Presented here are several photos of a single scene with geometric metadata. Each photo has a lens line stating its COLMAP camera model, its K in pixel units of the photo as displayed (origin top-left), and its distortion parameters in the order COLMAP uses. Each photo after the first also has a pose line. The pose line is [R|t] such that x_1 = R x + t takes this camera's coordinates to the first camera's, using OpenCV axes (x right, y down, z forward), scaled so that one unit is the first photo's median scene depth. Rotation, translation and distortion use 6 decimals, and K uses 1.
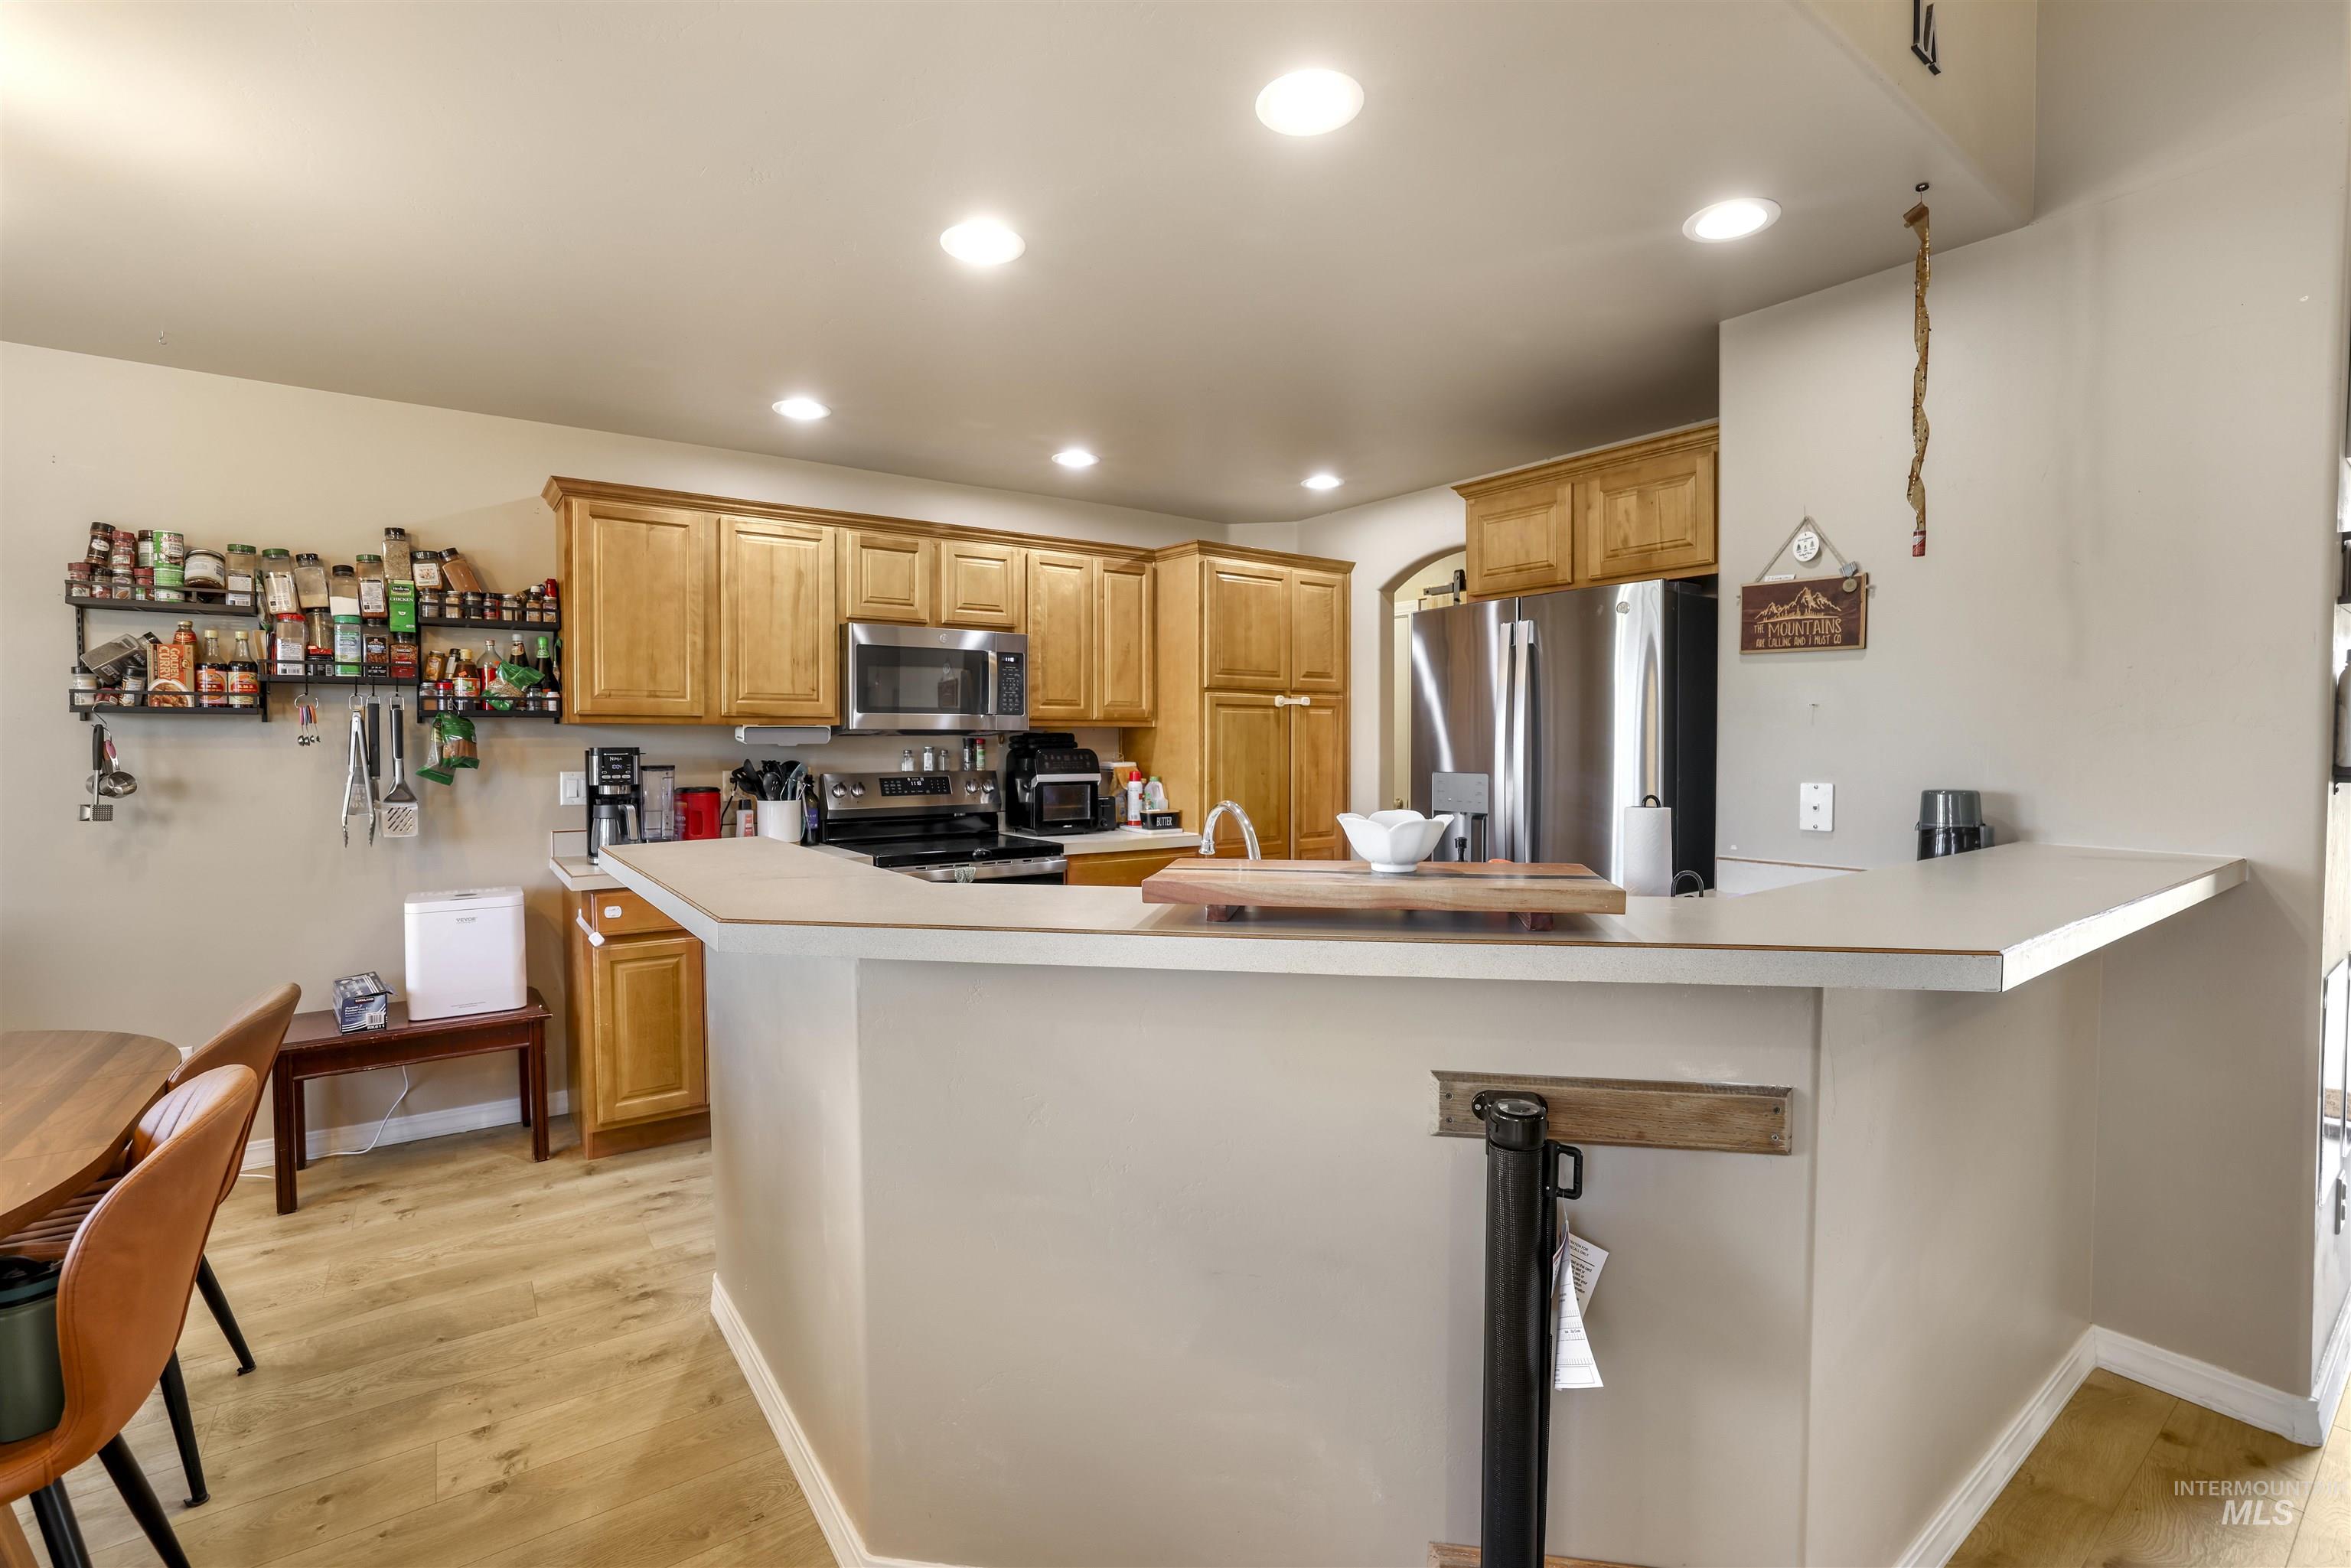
lens RADIAL K [[1032.2, 0, 1174.1], [0, 1032.2, 765.3], [0, 0, 1]] dist [-0.047978, 0.018402]
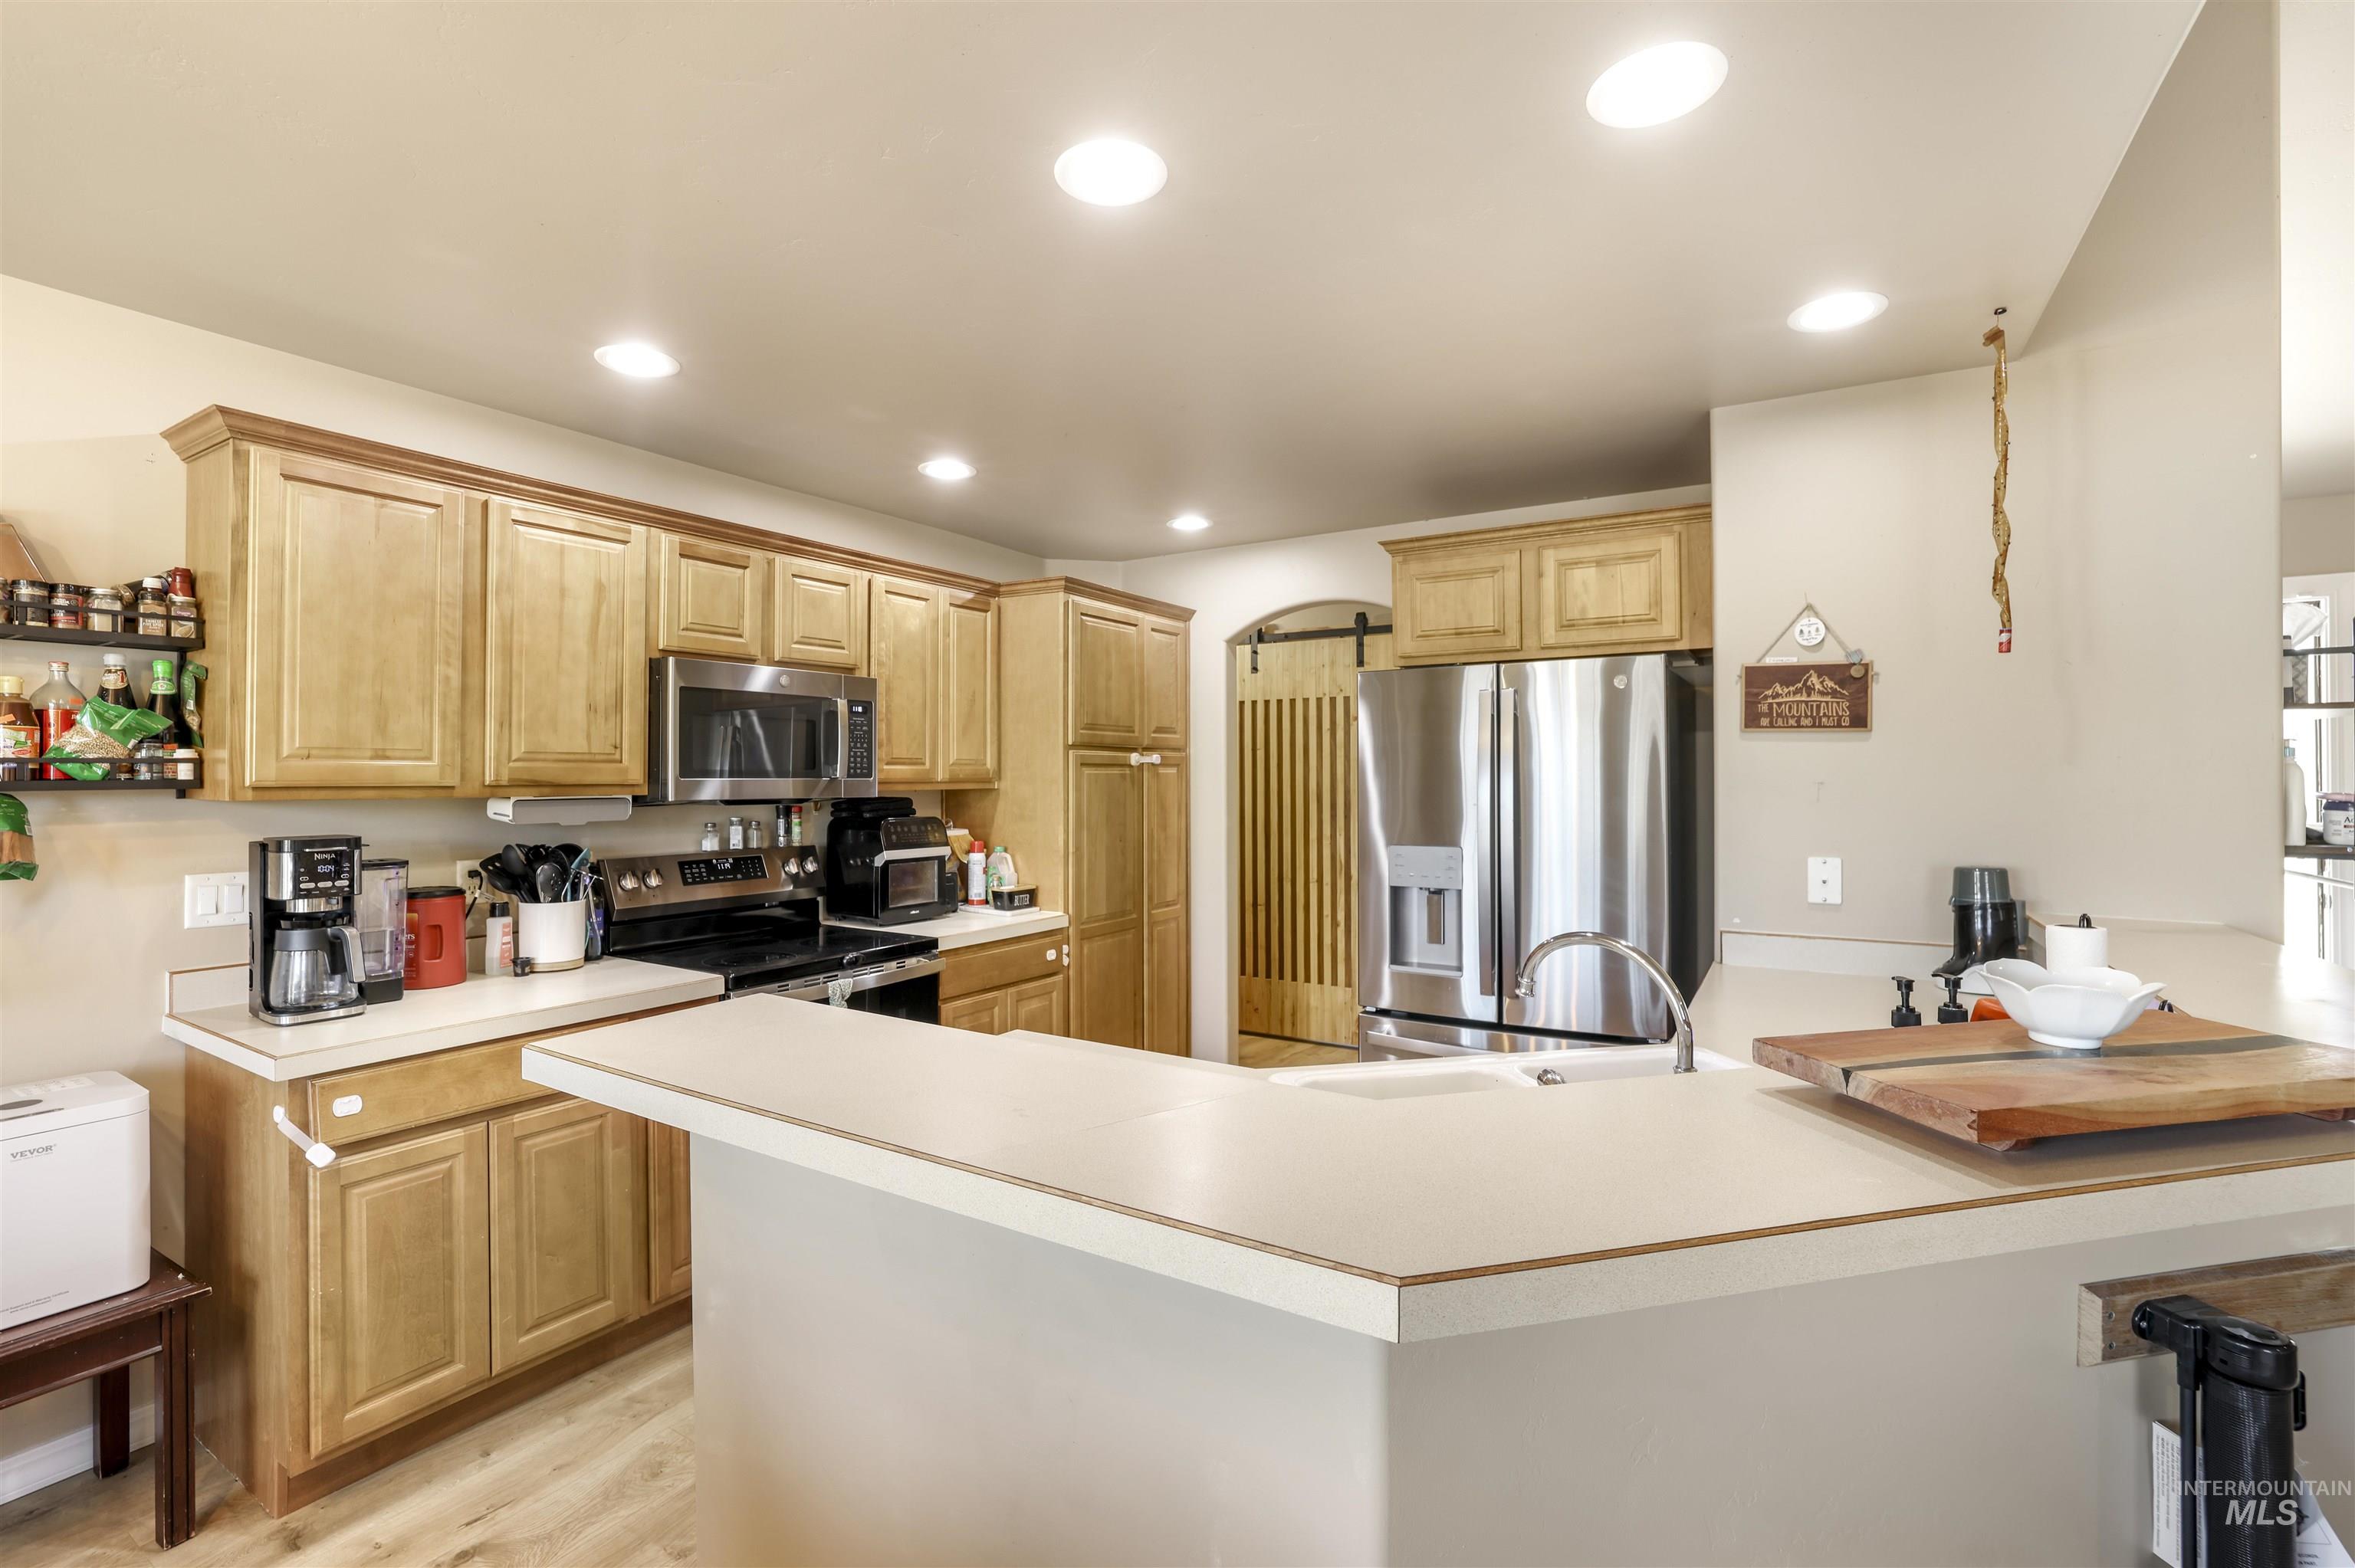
lens RADIAL K [[1033.8, 0, 1176.1], [0, 1033.8, 765.3], [0, 0, 1]] dist [-0.047978, 0.018402]
pose [[0.927803, 0.004034, 0.373048, -0.260855], [0.009351, 0.999376, -0.034063, -0.033487], [-0.372953, 0.035092, 0.927187, 0.191274]]
